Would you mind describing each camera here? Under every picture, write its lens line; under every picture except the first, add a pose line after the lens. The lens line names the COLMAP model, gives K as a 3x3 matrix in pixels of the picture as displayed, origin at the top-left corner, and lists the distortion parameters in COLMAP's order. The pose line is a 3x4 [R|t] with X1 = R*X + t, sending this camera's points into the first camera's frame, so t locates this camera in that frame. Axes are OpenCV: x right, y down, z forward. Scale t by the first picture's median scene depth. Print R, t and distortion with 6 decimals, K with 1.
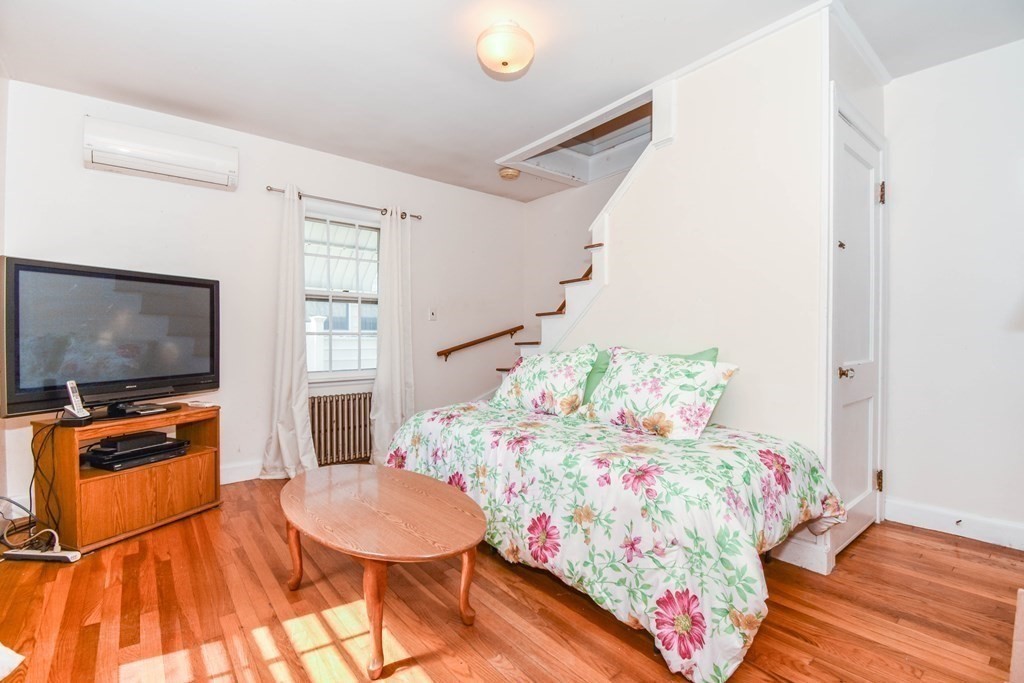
lens RADIAL K [[452.7, 0, 504.9], [0, 452.7, 342.2], [0, 0, 1]] dist [0.002504, -0.019635]
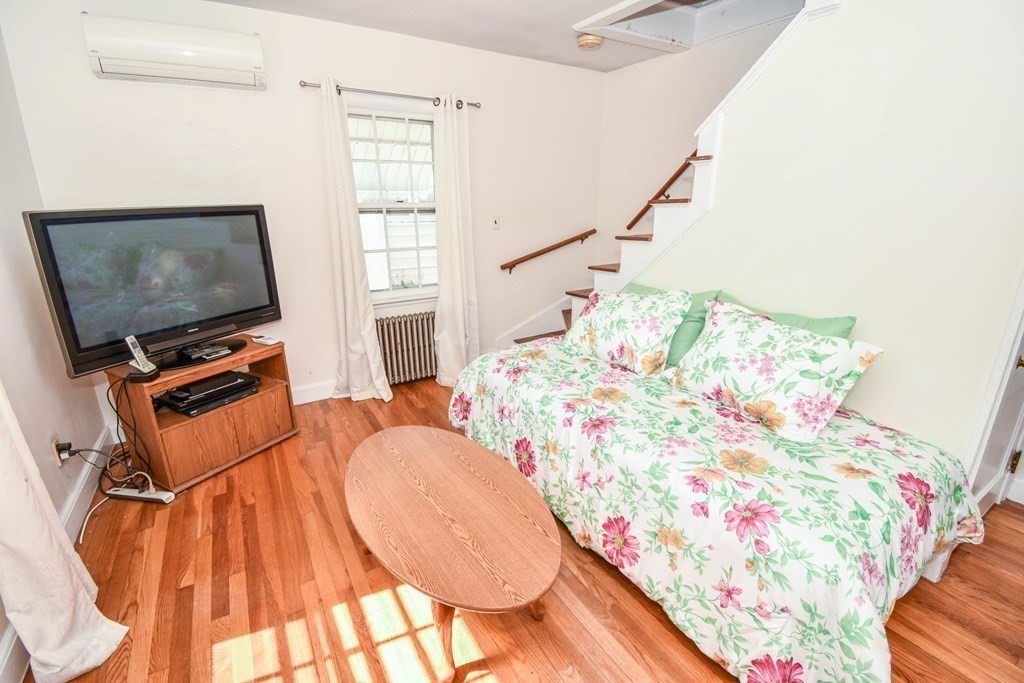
lens RADIAL K [[446.7, 0, 509.2], [0, 446.7, 343.5], [0, 0, 1]] dist [0.014420, -0.025673]
pose [[0.991976, 0.029991, -0.122822, -0.032152], [0.006785, 0.957429, 0.288589, -0.178441], [0.126248, -0.287106, 0.949543, 0.181734]]
